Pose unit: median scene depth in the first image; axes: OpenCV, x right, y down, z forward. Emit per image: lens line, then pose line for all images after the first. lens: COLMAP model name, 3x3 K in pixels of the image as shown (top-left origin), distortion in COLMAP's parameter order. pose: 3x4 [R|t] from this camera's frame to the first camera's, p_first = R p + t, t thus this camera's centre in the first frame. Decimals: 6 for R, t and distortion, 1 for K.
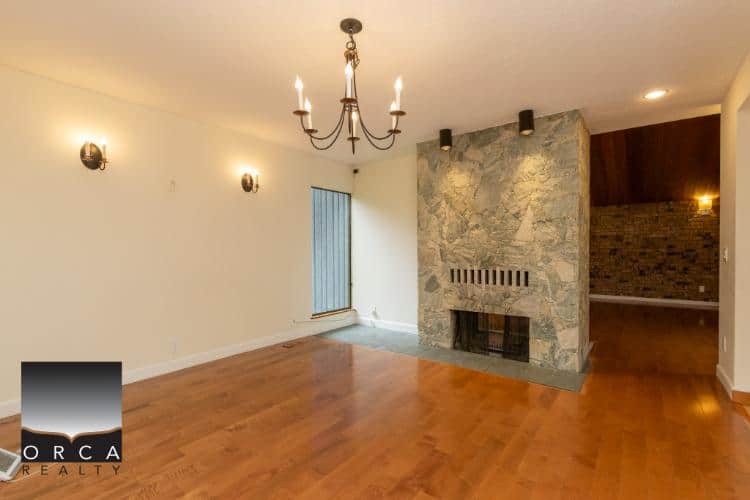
lens RADIAL K [[345.8, 0, 375.7], [0, 345.8, 253.8], [0, 0, 1]] dist [0.002158, -0.001899]
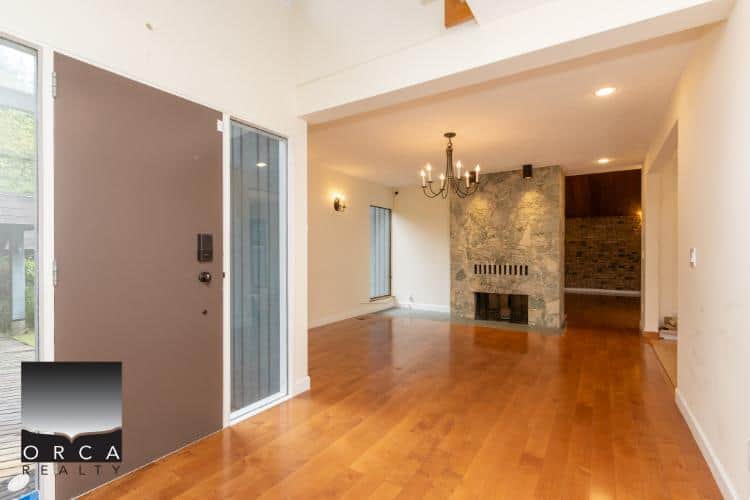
lens RADIAL K [[345.8, 0, 375.8], [0, 345.8, 254.1], [0, 0, 1]] dist [0.002158, -0.001899]
pose [[0.997430, 0.004349, 0.071512, -0.305623], [-0.003984, 0.999978, -0.005245, 0.008439], [-0.071533, 0.004947, 0.997426, -0.438745]]
